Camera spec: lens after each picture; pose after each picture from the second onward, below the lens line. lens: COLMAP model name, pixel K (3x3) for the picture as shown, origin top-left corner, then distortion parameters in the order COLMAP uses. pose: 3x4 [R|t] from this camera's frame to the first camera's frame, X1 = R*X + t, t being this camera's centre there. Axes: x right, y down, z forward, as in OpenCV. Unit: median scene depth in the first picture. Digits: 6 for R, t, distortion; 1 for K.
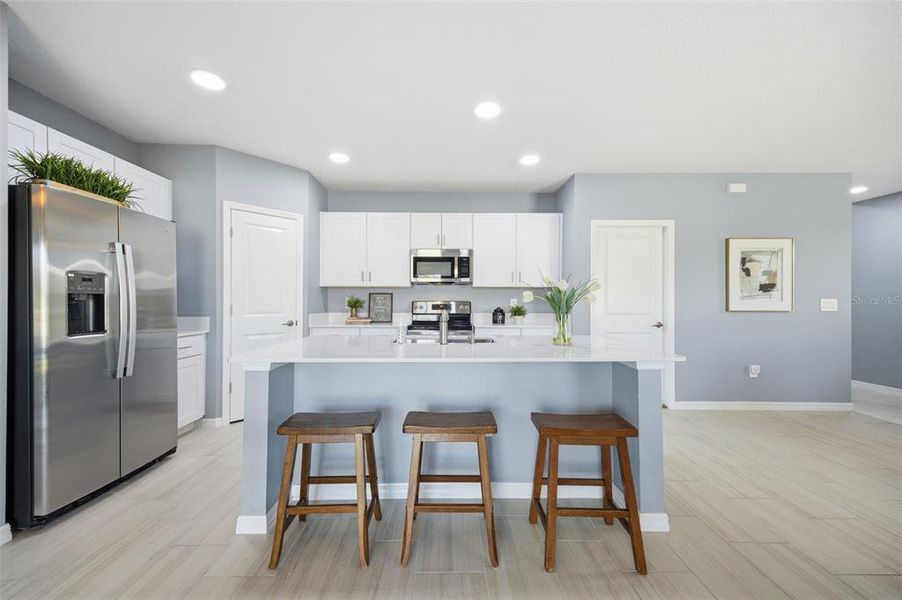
lens RADIAL K [[361.0, 0, 452.4], [0, 361.0, 303.2], [0, 0, 1]] dist [0.026724, -0.000192]
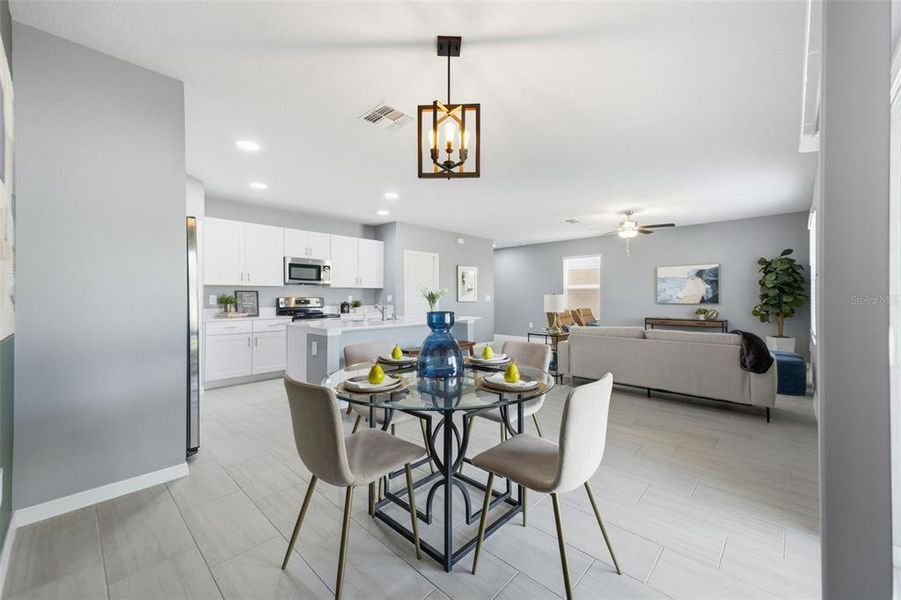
lens RADIAL K [[336.6, 0, 448.2], [0, 336.6, 300.4], [0, 0, 1]] dist [0.010107, -0.000756]
pose [[0.700692, -0.011504, 0.713371, -0.558783], [0.013228, 0.999908, 0.003132, 0.008261], [-0.713341, 0.007242, 0.700779, -0.236882]]
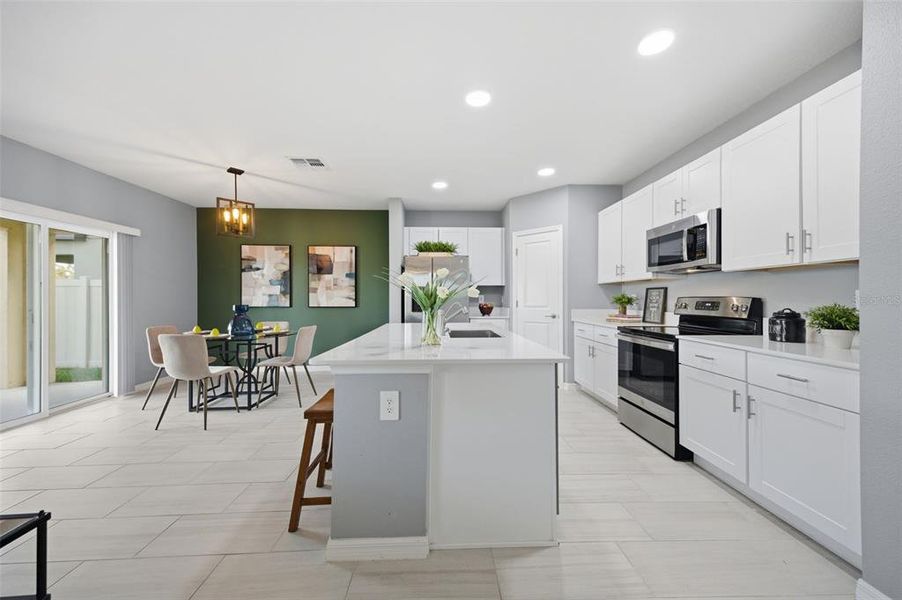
lens RADIAL K [[336.2, 0, 451.7], [0, 336.2, 298.5], [0, 0, 1]] dist [0.026322, -0.000497]
pose [[0.027099, -0.004949, -0.999621, 0.605293], [-0.002778, 0.999984, -0.005026, 0.002209], [0.999629, 0.002913, 0.027084, 0.554890]]
